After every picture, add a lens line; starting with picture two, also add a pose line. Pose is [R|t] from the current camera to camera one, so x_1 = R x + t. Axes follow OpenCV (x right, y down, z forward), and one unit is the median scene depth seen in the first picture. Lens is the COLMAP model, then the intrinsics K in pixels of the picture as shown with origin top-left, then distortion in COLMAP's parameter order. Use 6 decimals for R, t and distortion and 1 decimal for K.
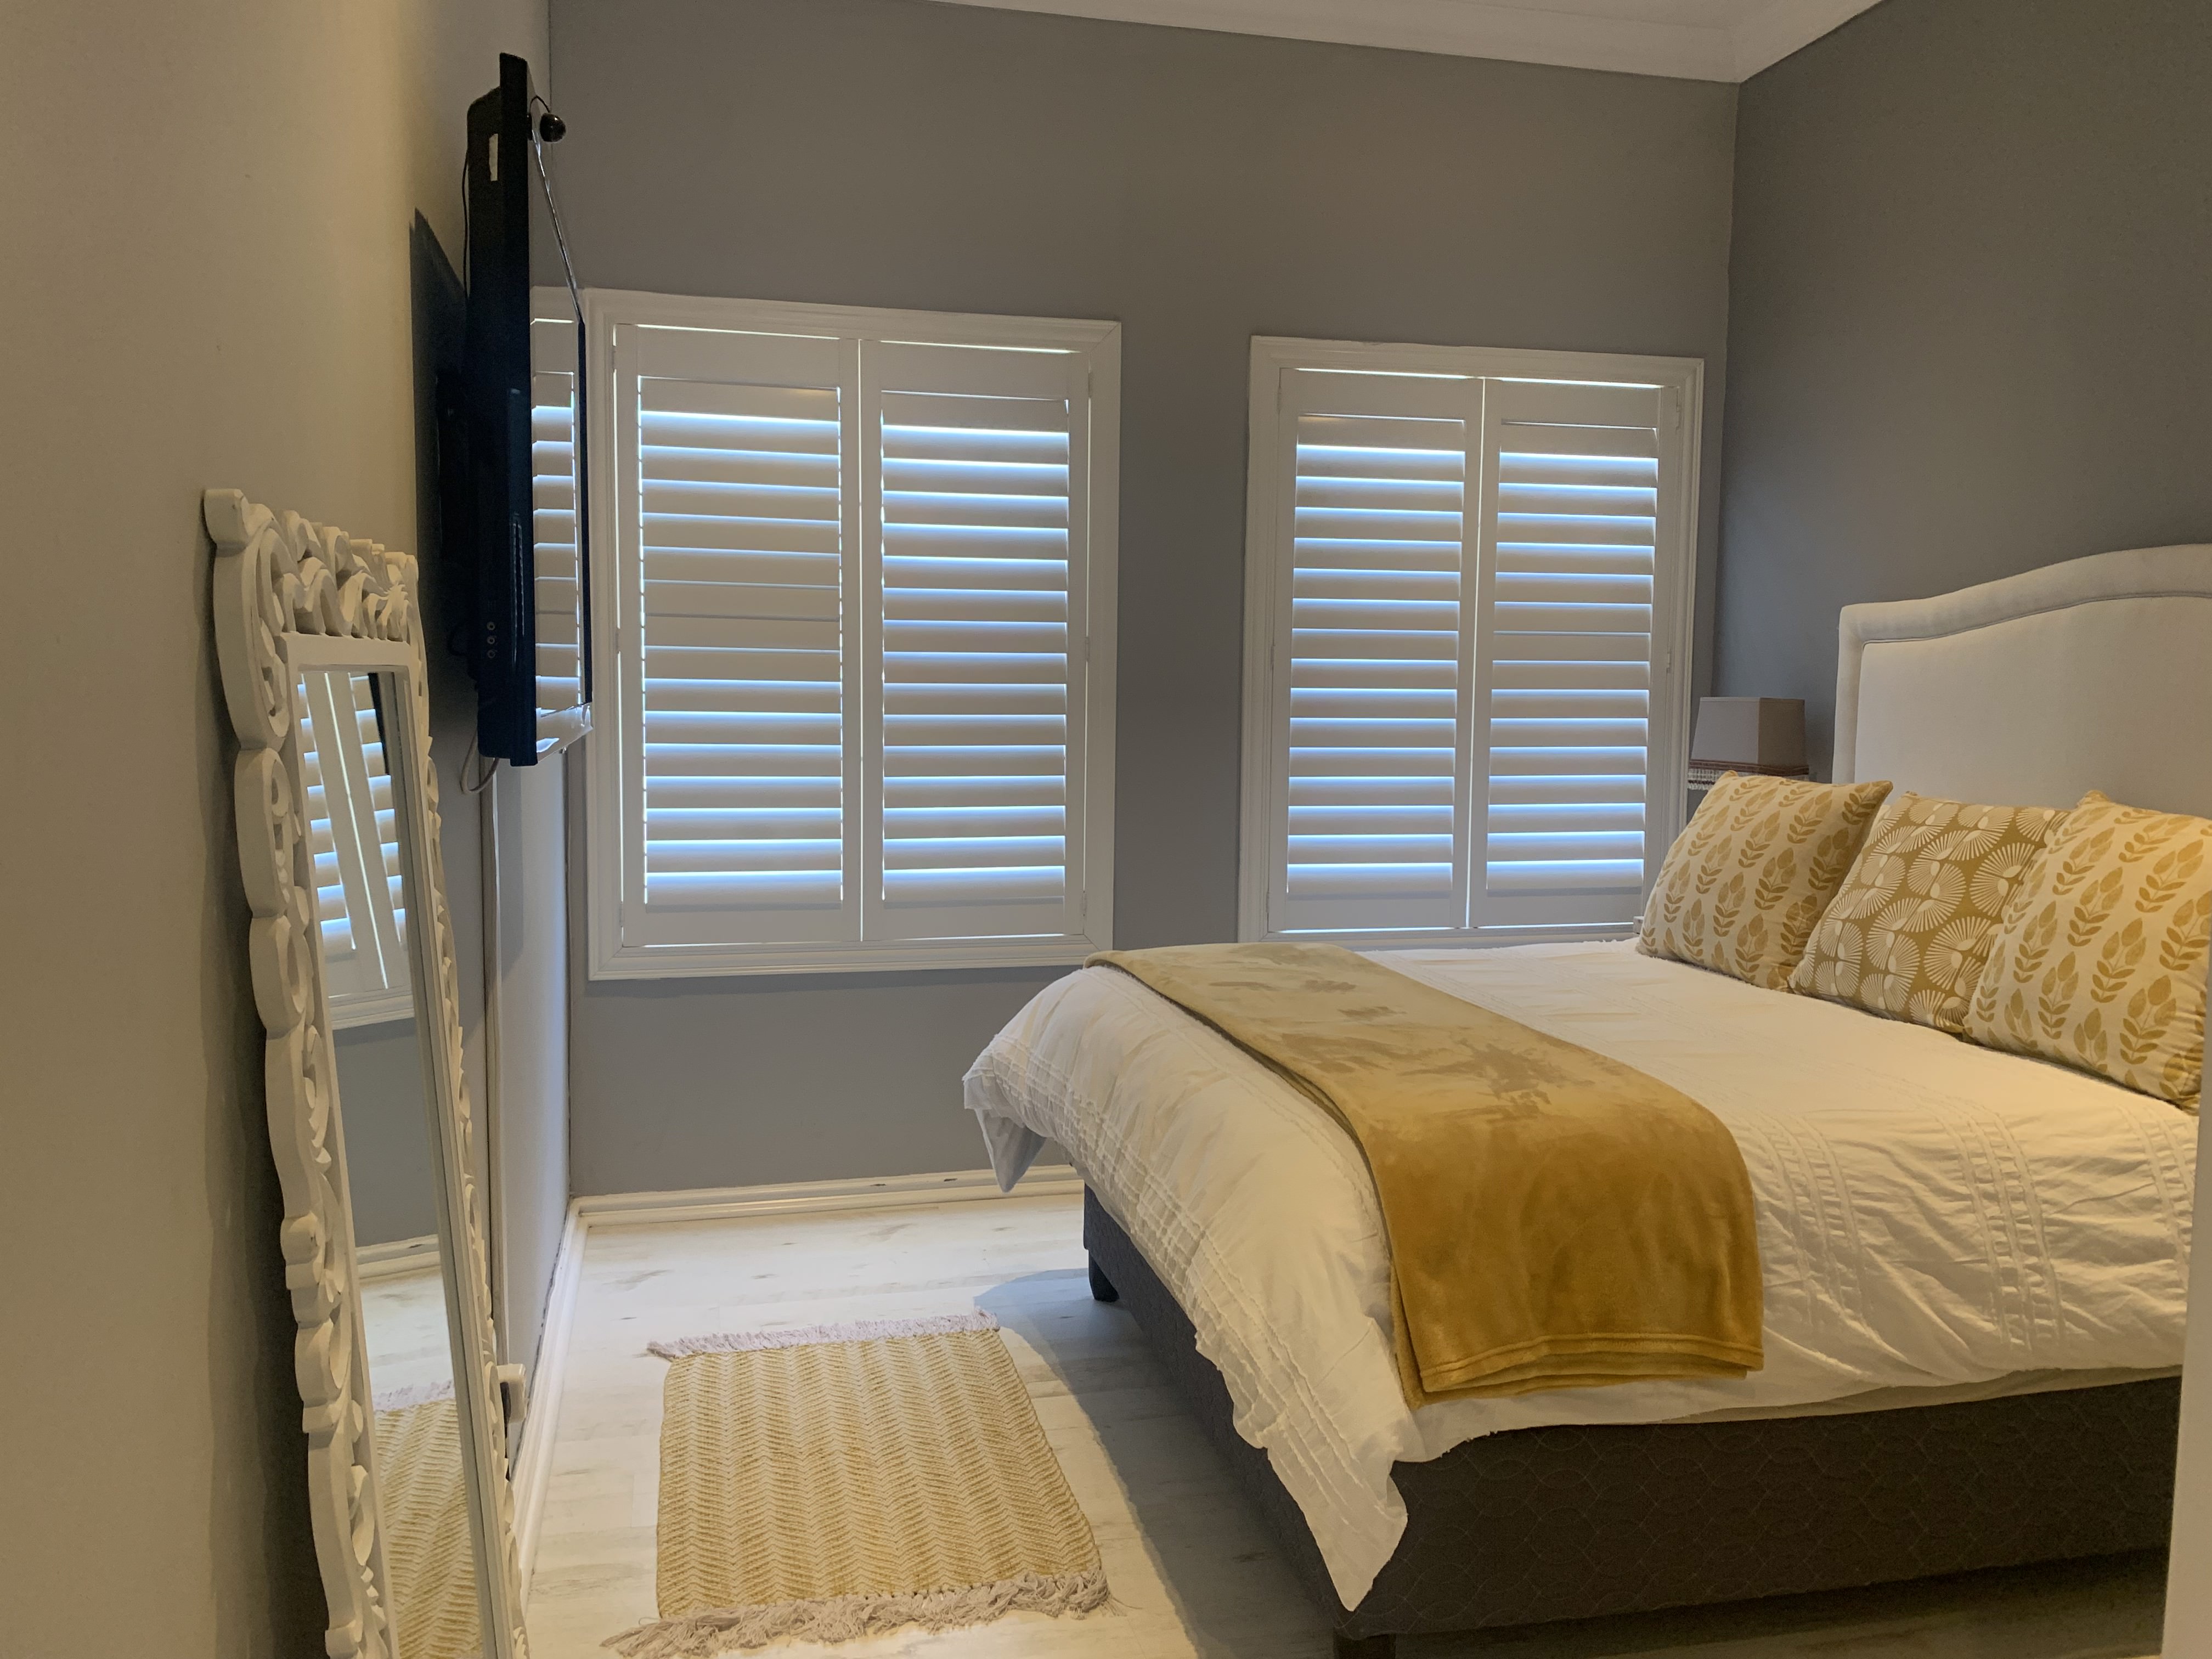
lens RADIAL K [[1676.2, 0, 1095.5], [0, 1676.2, 826.1], [0, 0, 1]] dist [0.035123, -0.034545]
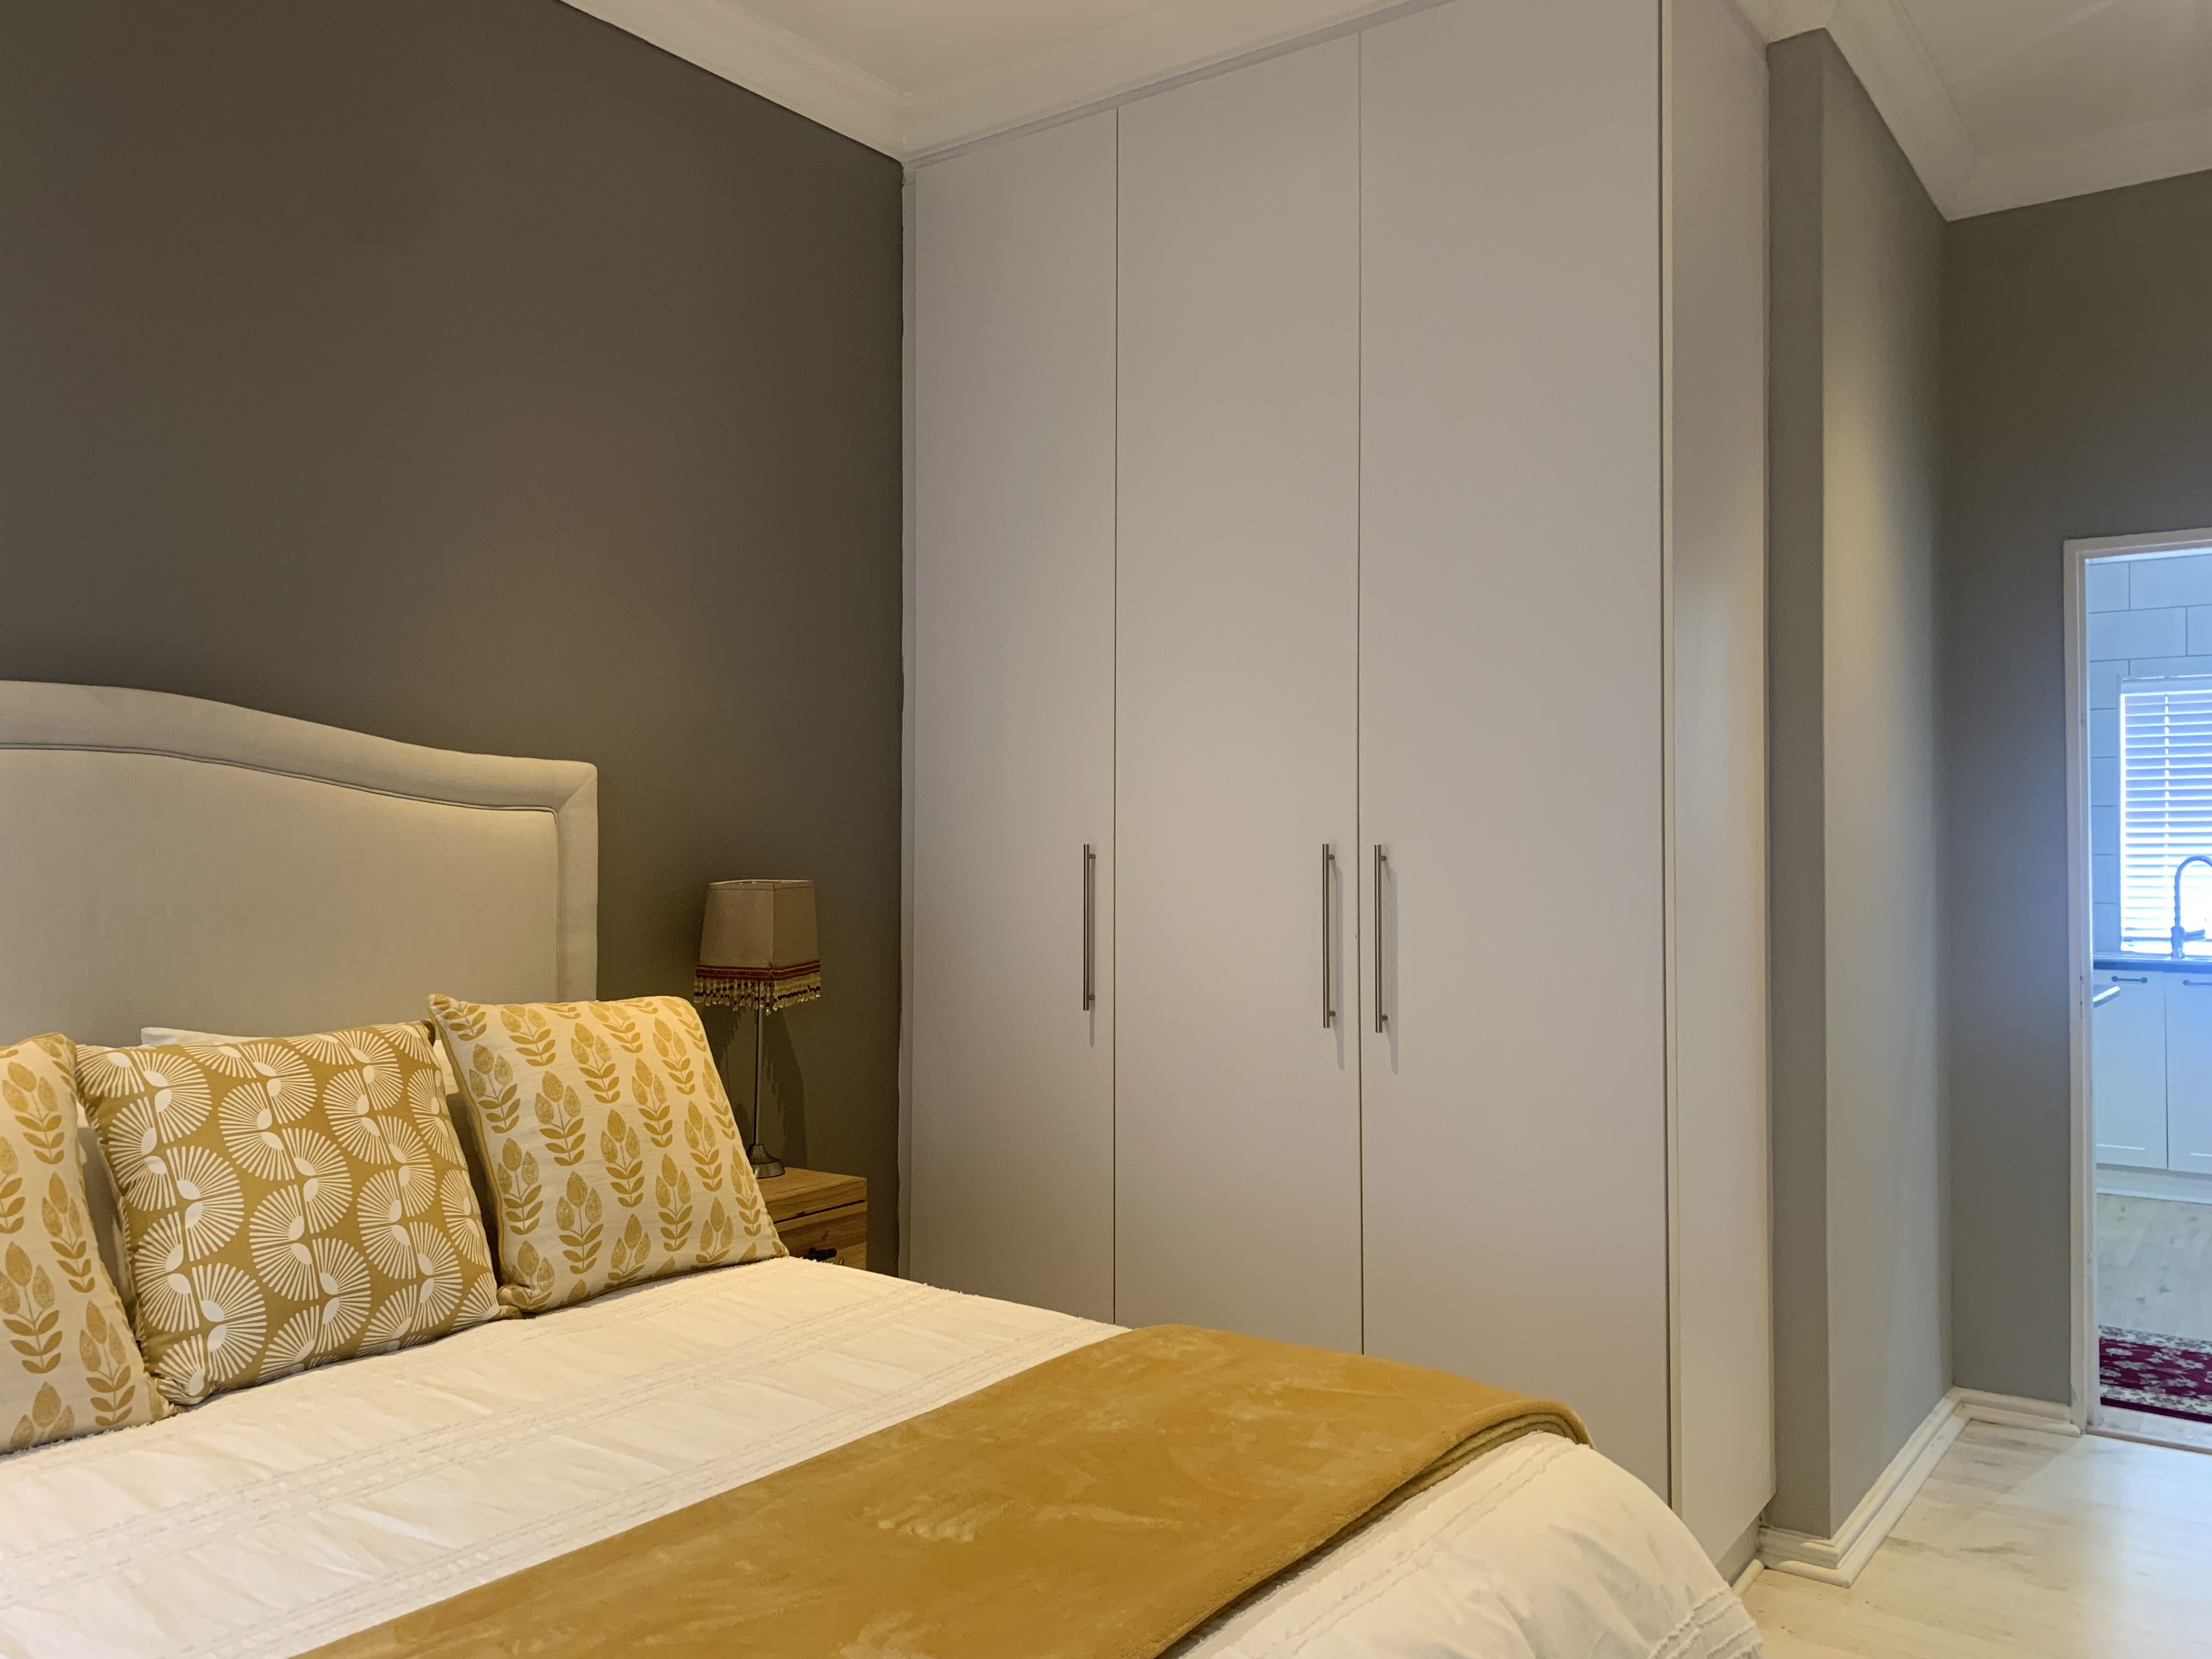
lens RADIAL K [[1676.2, 0, 1084.3], [0, 1676.2, 822.8], [0, 0, 1]] dist [0.035123, -0.034545]
pose [[-0.639189, 0.008561, 0.769002, -0.280500], [0.060140, 0.997432, 0.038883, -0.127340], [-0.766695, 0.071102, -0.638063, 1.365441]]
